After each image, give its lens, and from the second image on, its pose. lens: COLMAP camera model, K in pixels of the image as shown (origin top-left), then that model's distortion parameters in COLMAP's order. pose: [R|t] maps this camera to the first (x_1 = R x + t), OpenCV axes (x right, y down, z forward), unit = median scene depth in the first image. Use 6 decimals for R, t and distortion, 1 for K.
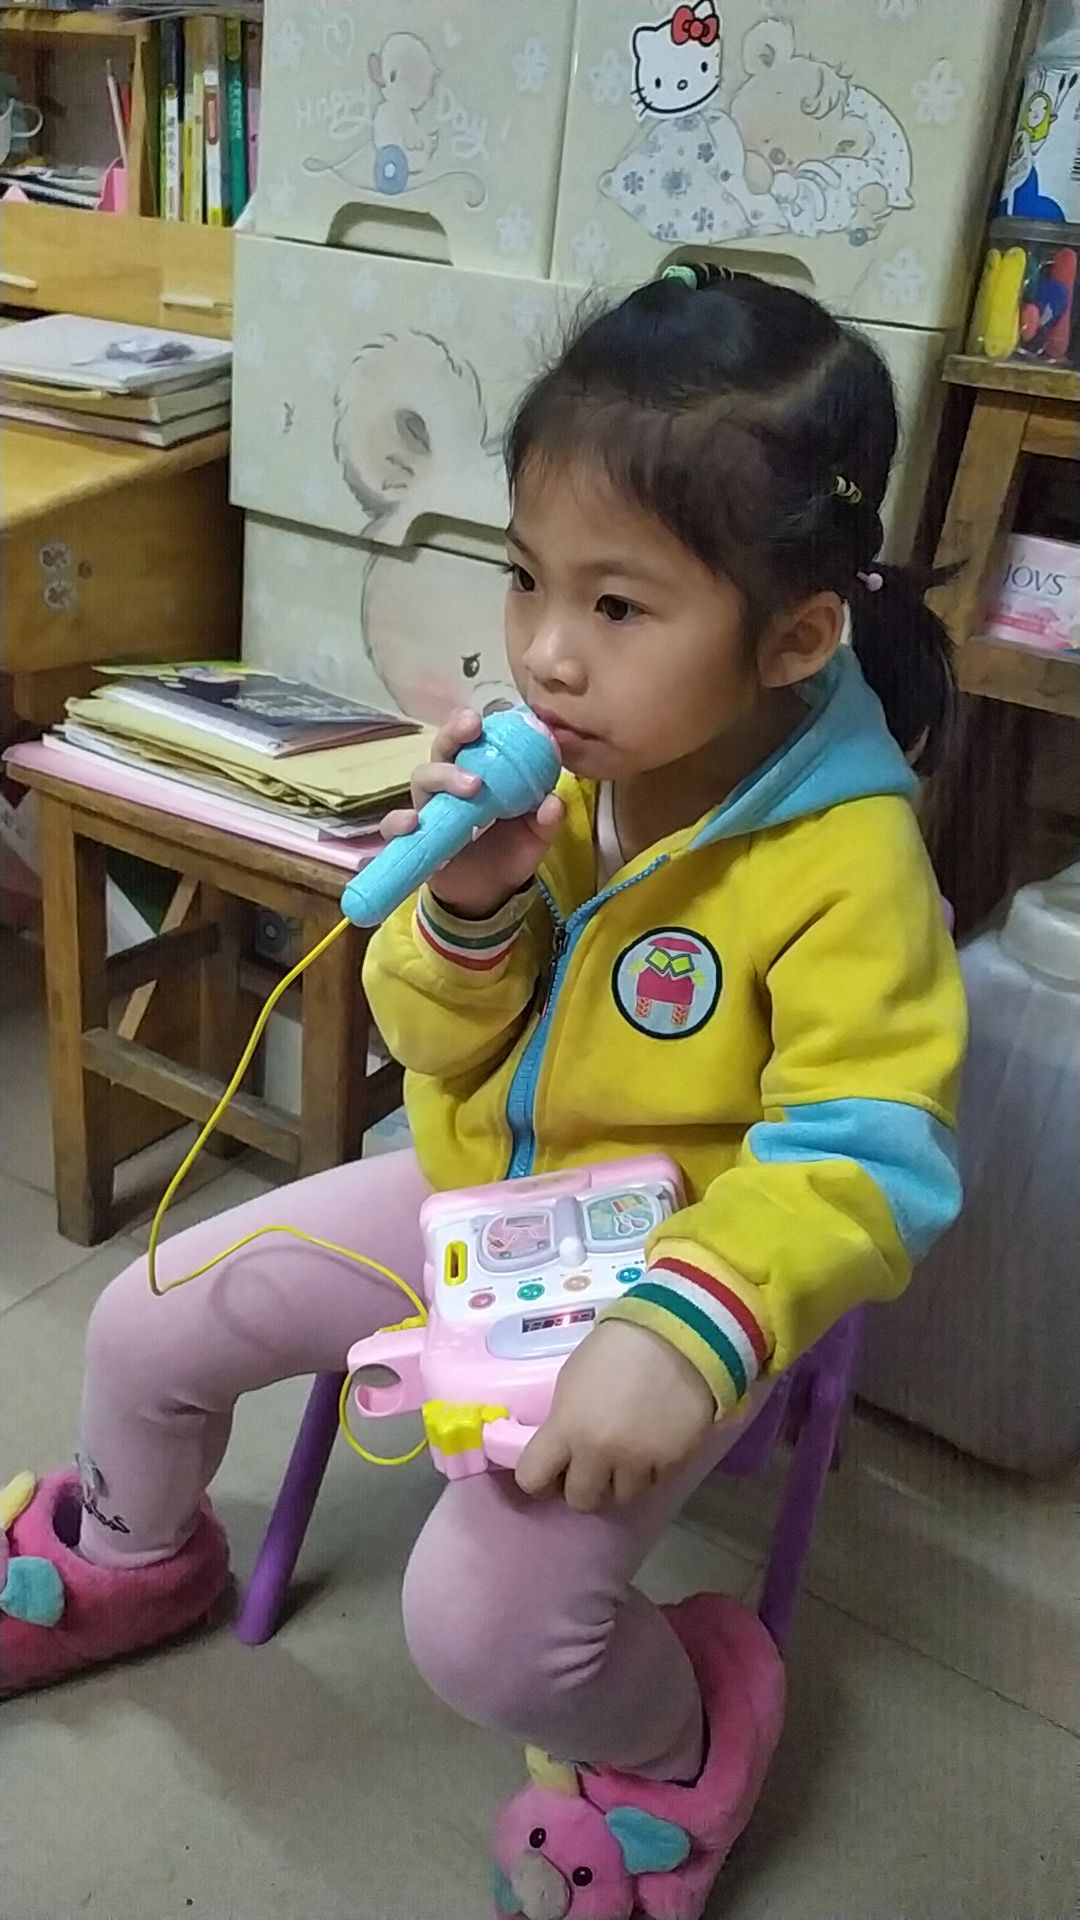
lens RADIAL K [[1446.7, 0, 535.3], [0, 1446.7, 978.1], [0, 0, 1]] dist [0.054301, -0.054566]
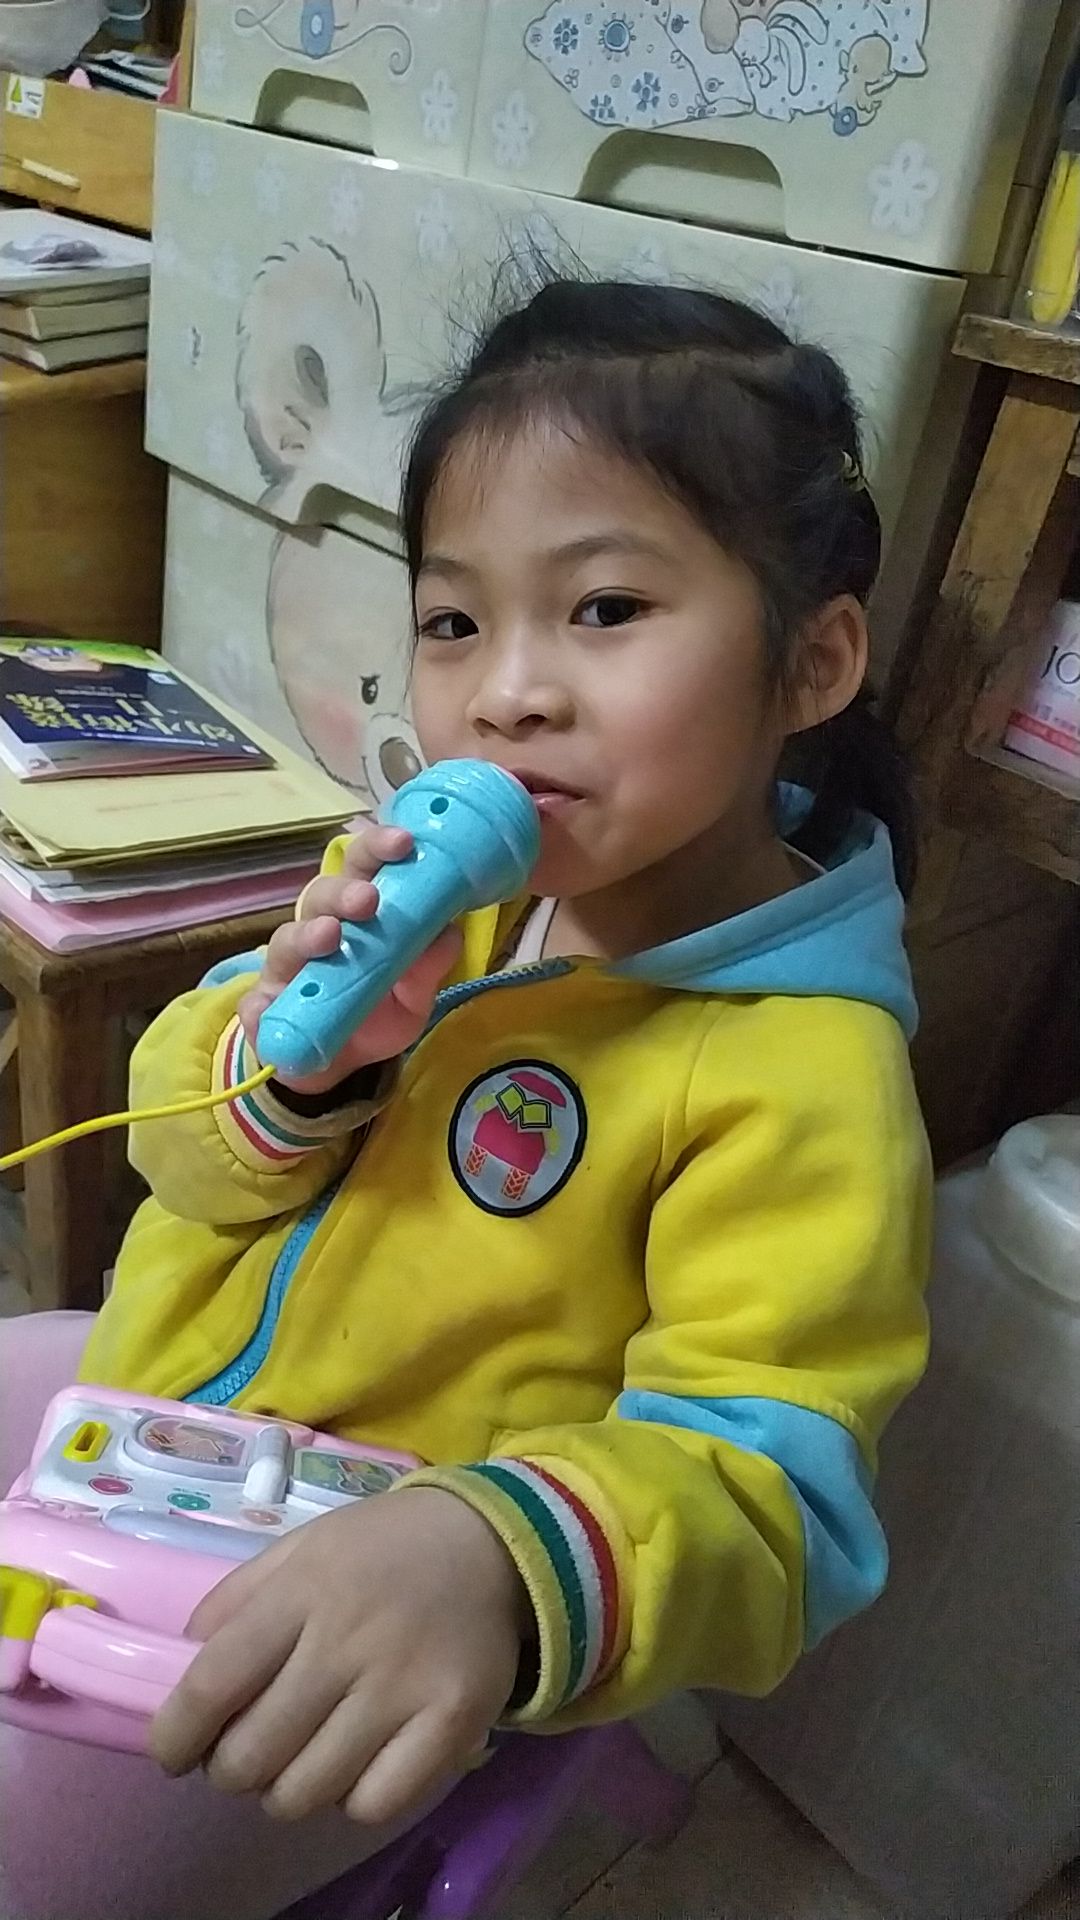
lens RADIAL K [[1469.6, 0, 540.0], [0, 1469.6, 960.0], [0, 0, 1]] dist [0.032214, -0.006608]
pose [[0.965519, 0.162432, -0.203444, 0.242711], [-0.163208, 0.986505, 0.013072, -0.108994], [0.202822, 0.020583, 0.978999, 0.288937]]
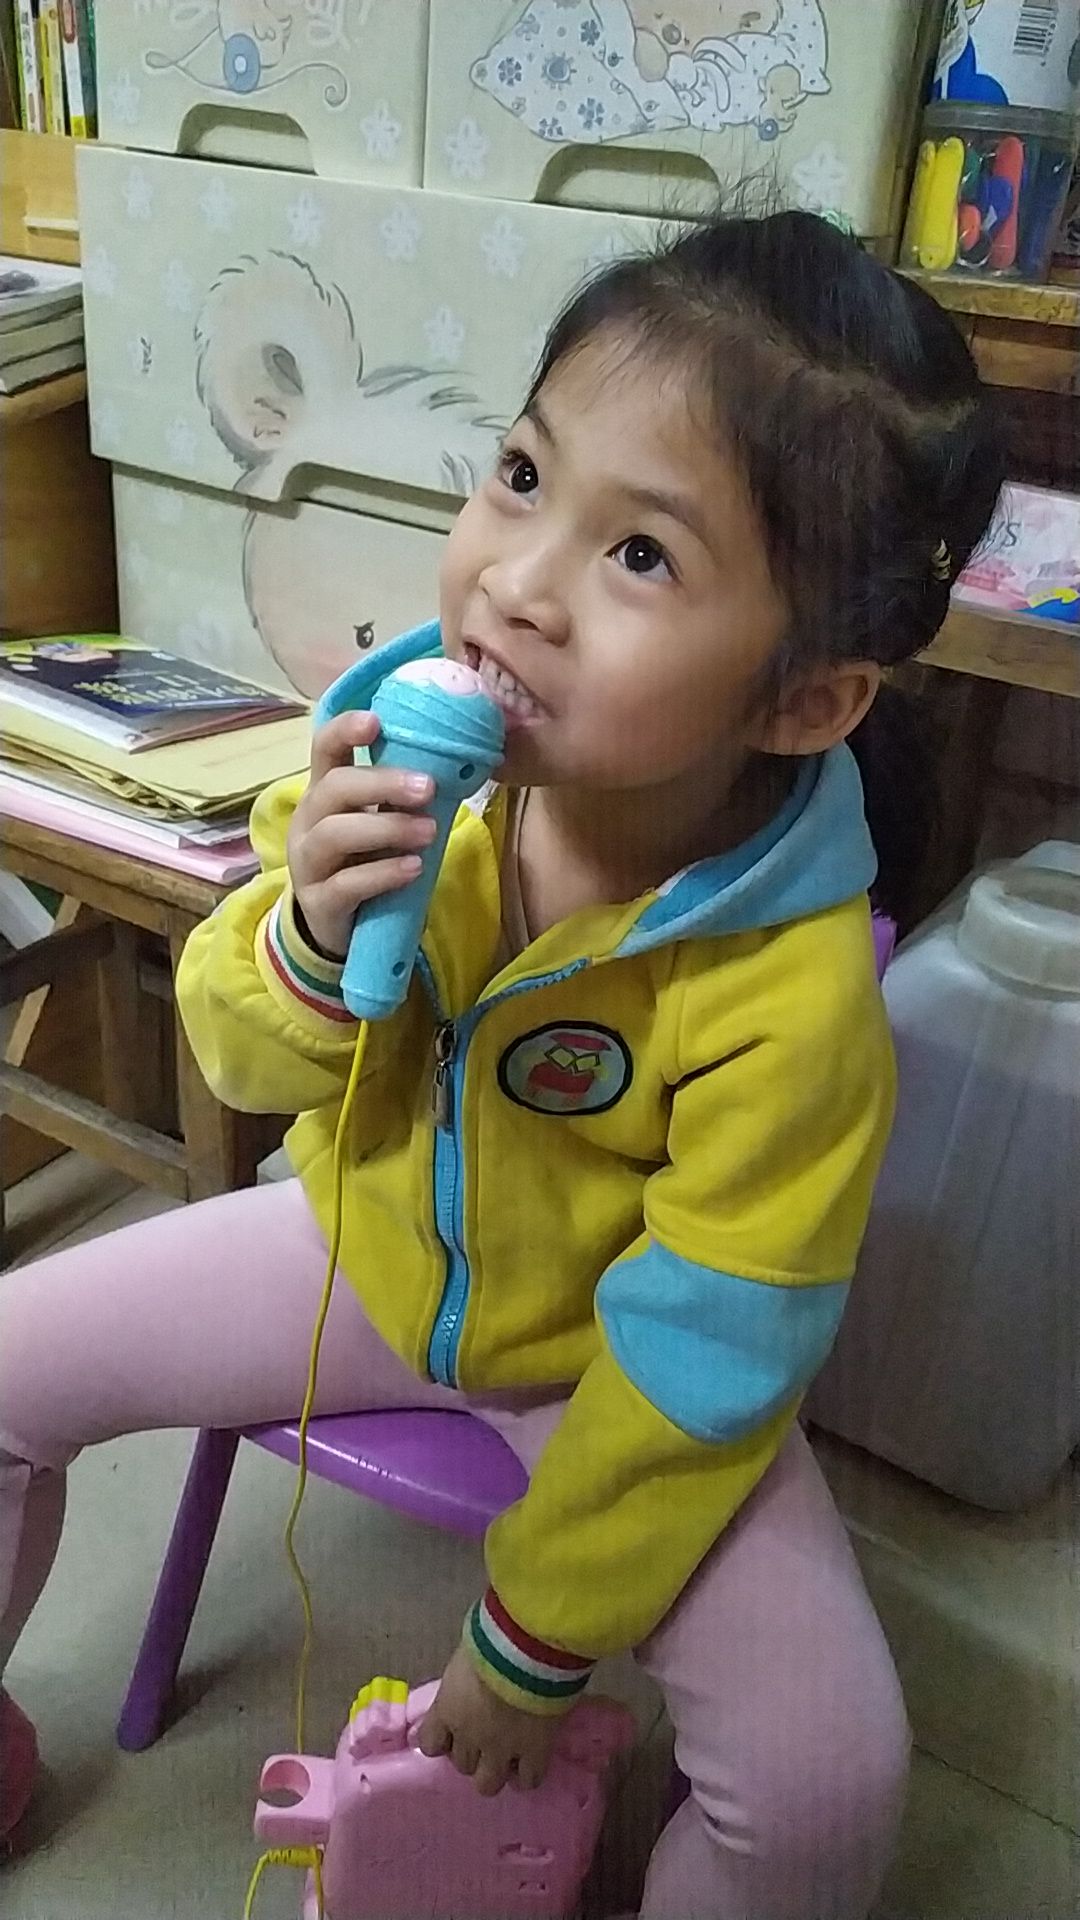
lens RADIAL K [[1443.9, 0, 544.9], [0, 1443.9, 977.7], [0, 0, 1]] dist [0.055266, -0.051344]
pose [[0.999612, -0.027639, 0.003335, 0.063066], [0.027435, 0.998336, 0.050711, -0.050859], [-0.004731, -0.050600, 0.998708, 0.105486]]
